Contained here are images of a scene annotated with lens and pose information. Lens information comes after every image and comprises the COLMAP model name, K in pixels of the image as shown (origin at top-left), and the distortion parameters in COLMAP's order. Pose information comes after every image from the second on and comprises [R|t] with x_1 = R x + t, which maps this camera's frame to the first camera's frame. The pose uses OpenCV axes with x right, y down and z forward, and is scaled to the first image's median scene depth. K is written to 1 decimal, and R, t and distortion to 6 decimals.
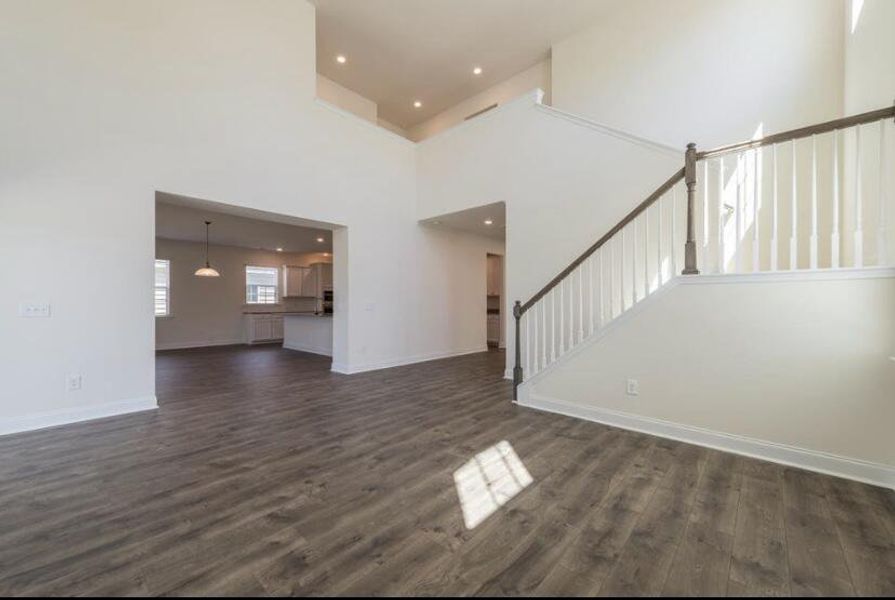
lens RADIAL K [[359.5, 0, 447.5], [0, 359.5, 300.0], [0, 0, 1]] dist [0.020286, 0.000027]
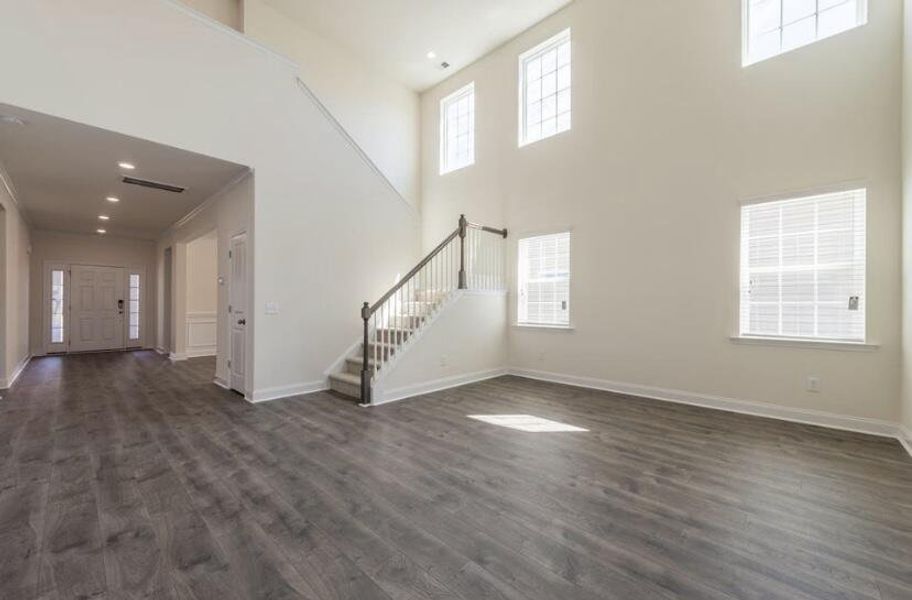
lens RADIAL K [[354.1, 0, 456.0], [0, 354.1, 300.0], [0, 0, 1]] dist [-0.000465, -0.000057]
pose [[0.012994, 0.015340, 0.999798, -1.080804], [-0.010246, 0.999832, -0.015208, 0.011526], [-0.999863, -0.010047, 0.013149, 1.039015]]
